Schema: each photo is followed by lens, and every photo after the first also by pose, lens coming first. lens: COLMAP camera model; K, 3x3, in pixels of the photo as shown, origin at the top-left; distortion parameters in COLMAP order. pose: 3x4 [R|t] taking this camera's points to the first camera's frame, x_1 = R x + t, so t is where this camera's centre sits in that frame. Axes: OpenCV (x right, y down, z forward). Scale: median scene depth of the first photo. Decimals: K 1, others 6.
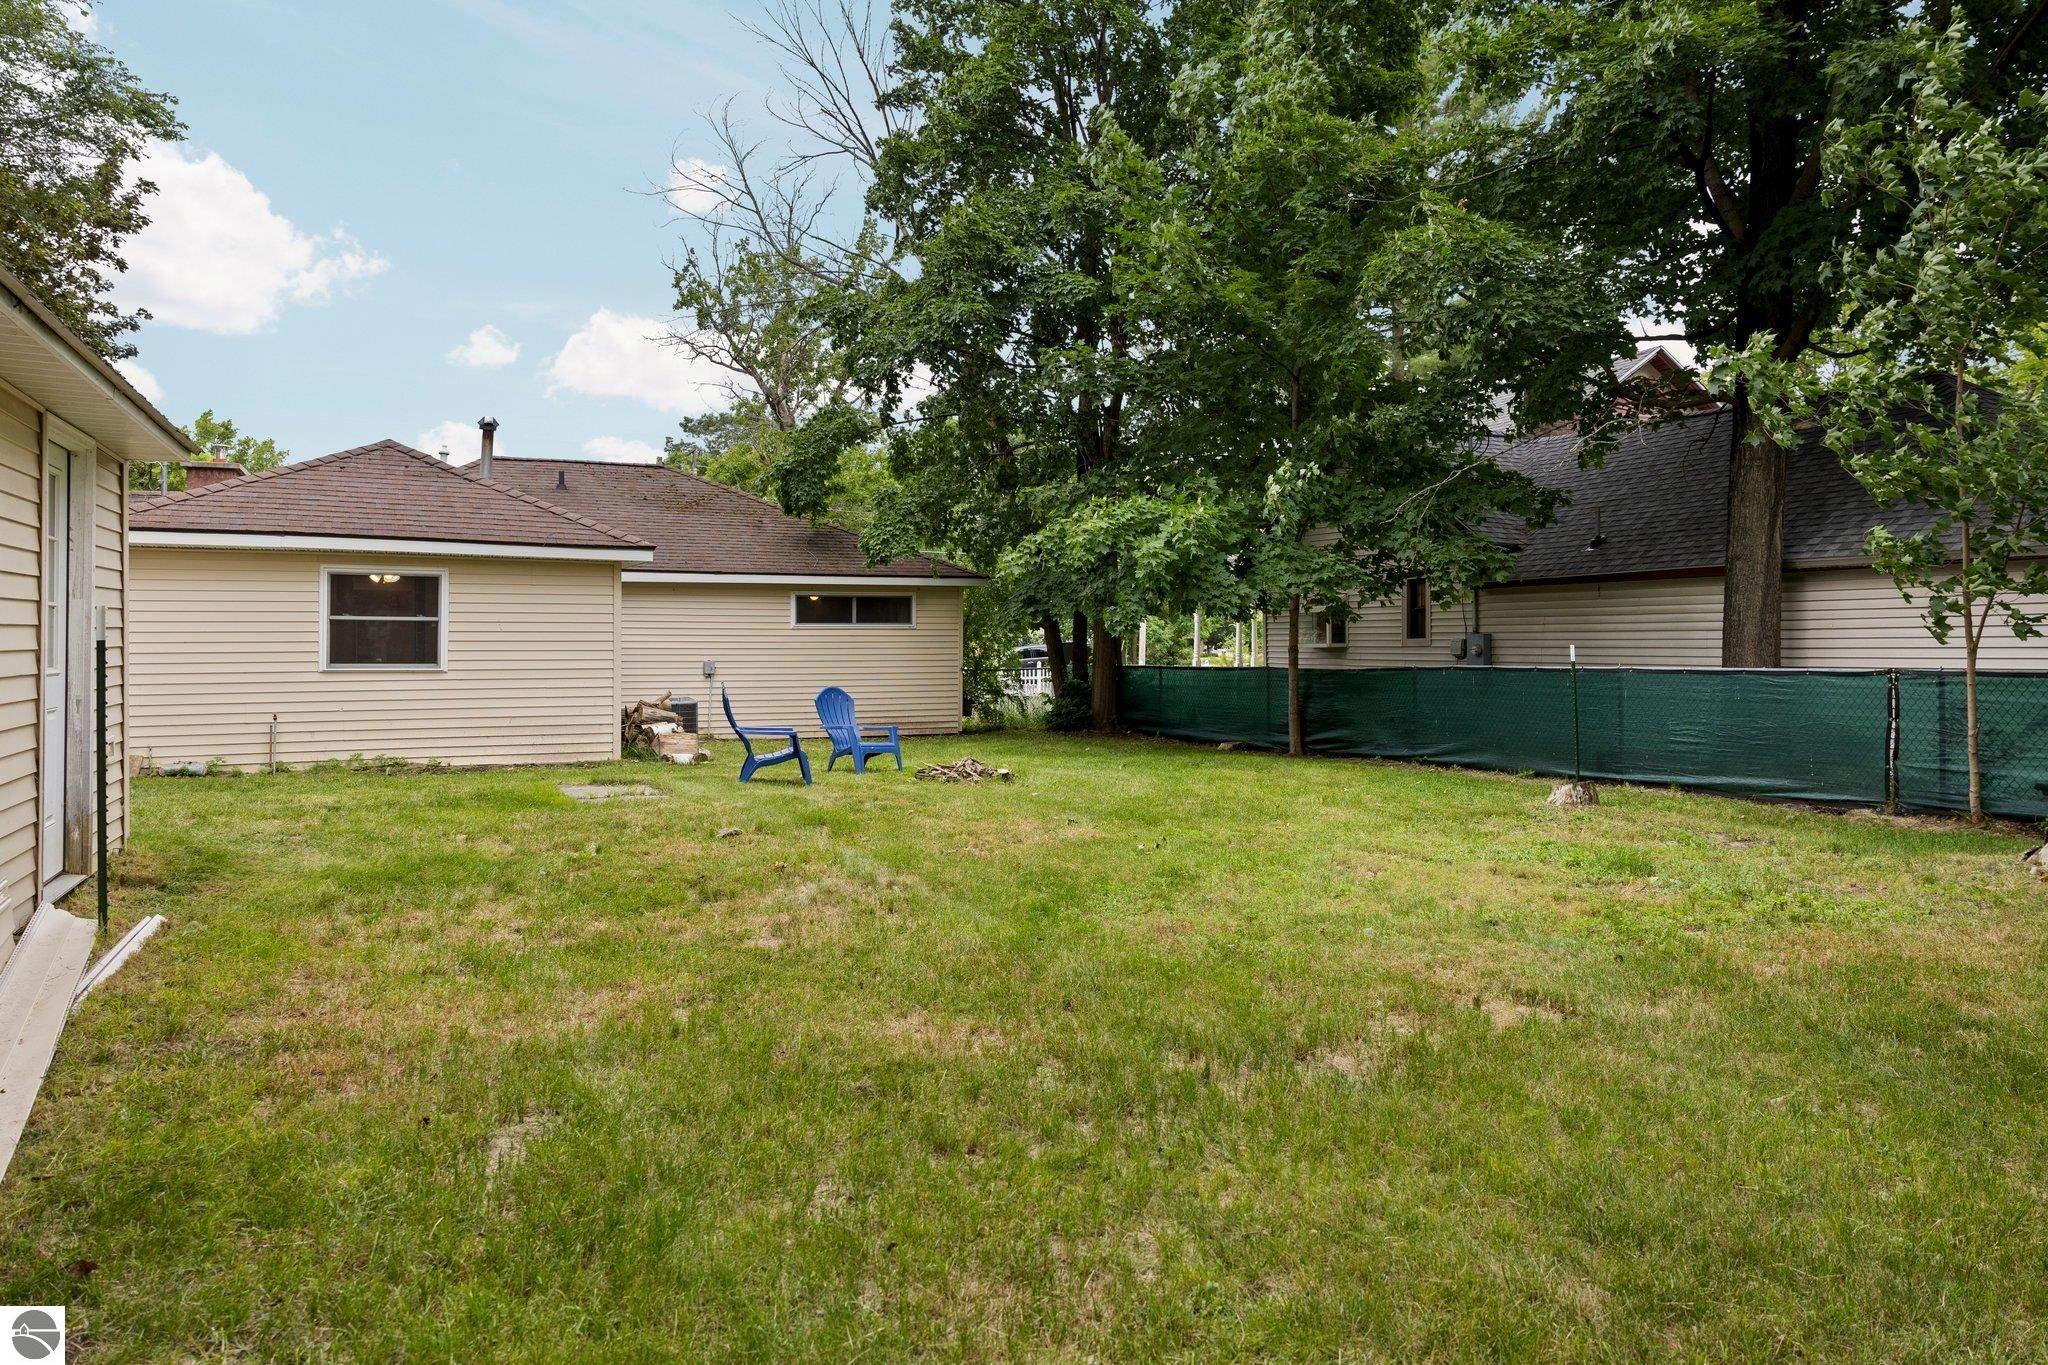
lens RADIAL K [[1426.3, 0, 1024.0], [0, 1426.3, 664.6], [0, 0, 1]] dist [-0.027893, -0.005523]
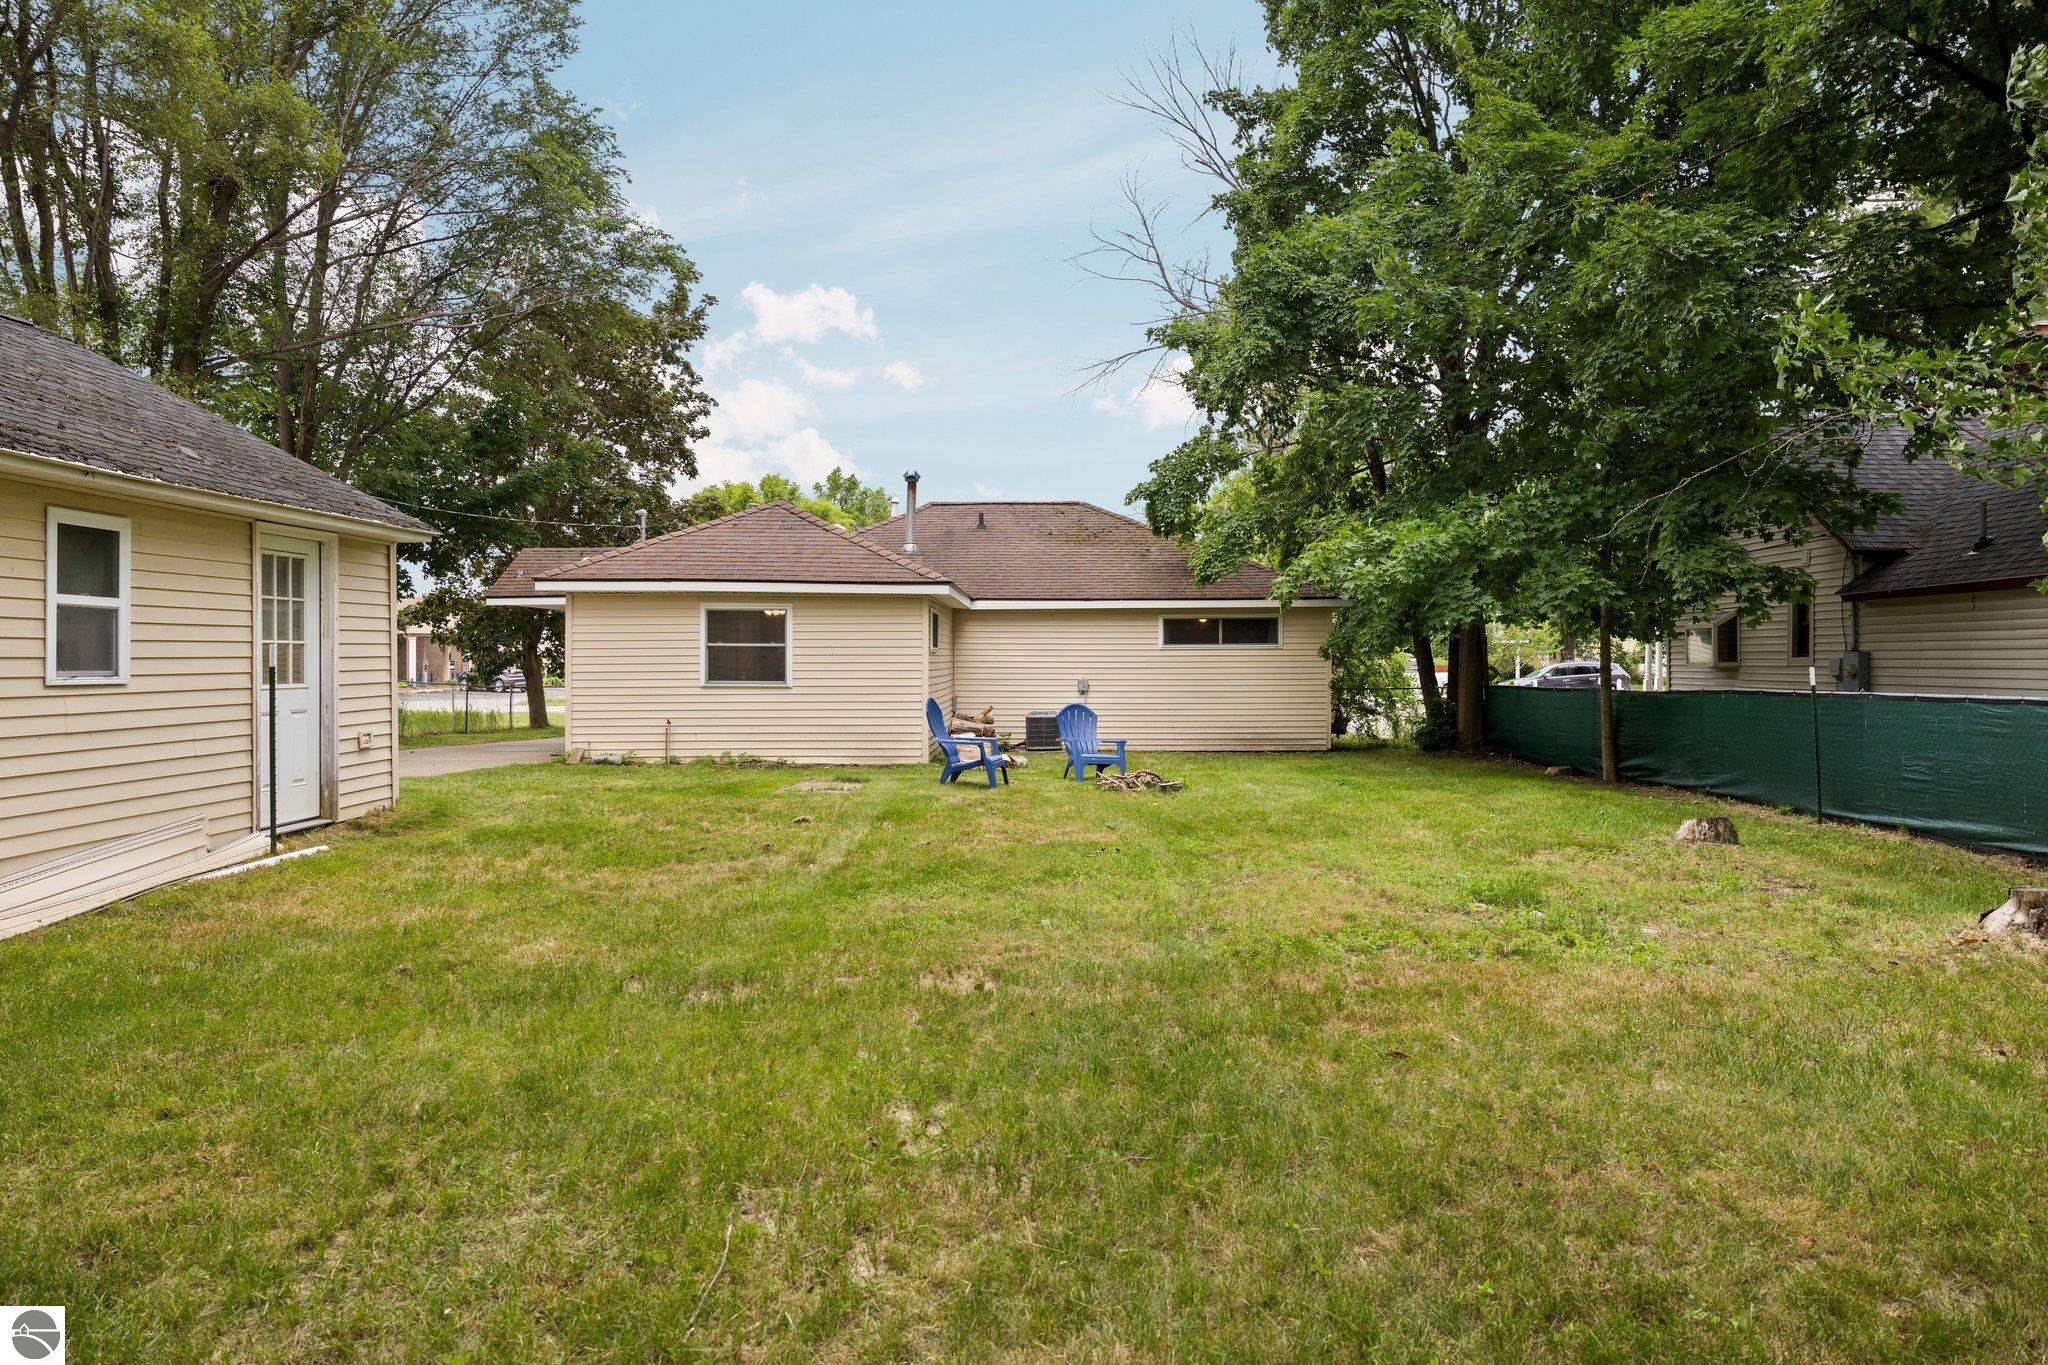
lens RADIAL K [[1426.3, 0, 1026.1], [0, 1426.3, 686.6], [0, 0, 1]] dist [-0.027893, -0.005523]
pose [[0.888774, 0.006595, -0.458299, 0.307652], [-0.004660, 0.999975, 0.005352, -0.002998], [0.458322, -0.002621, 0.888782, -0.009913]]
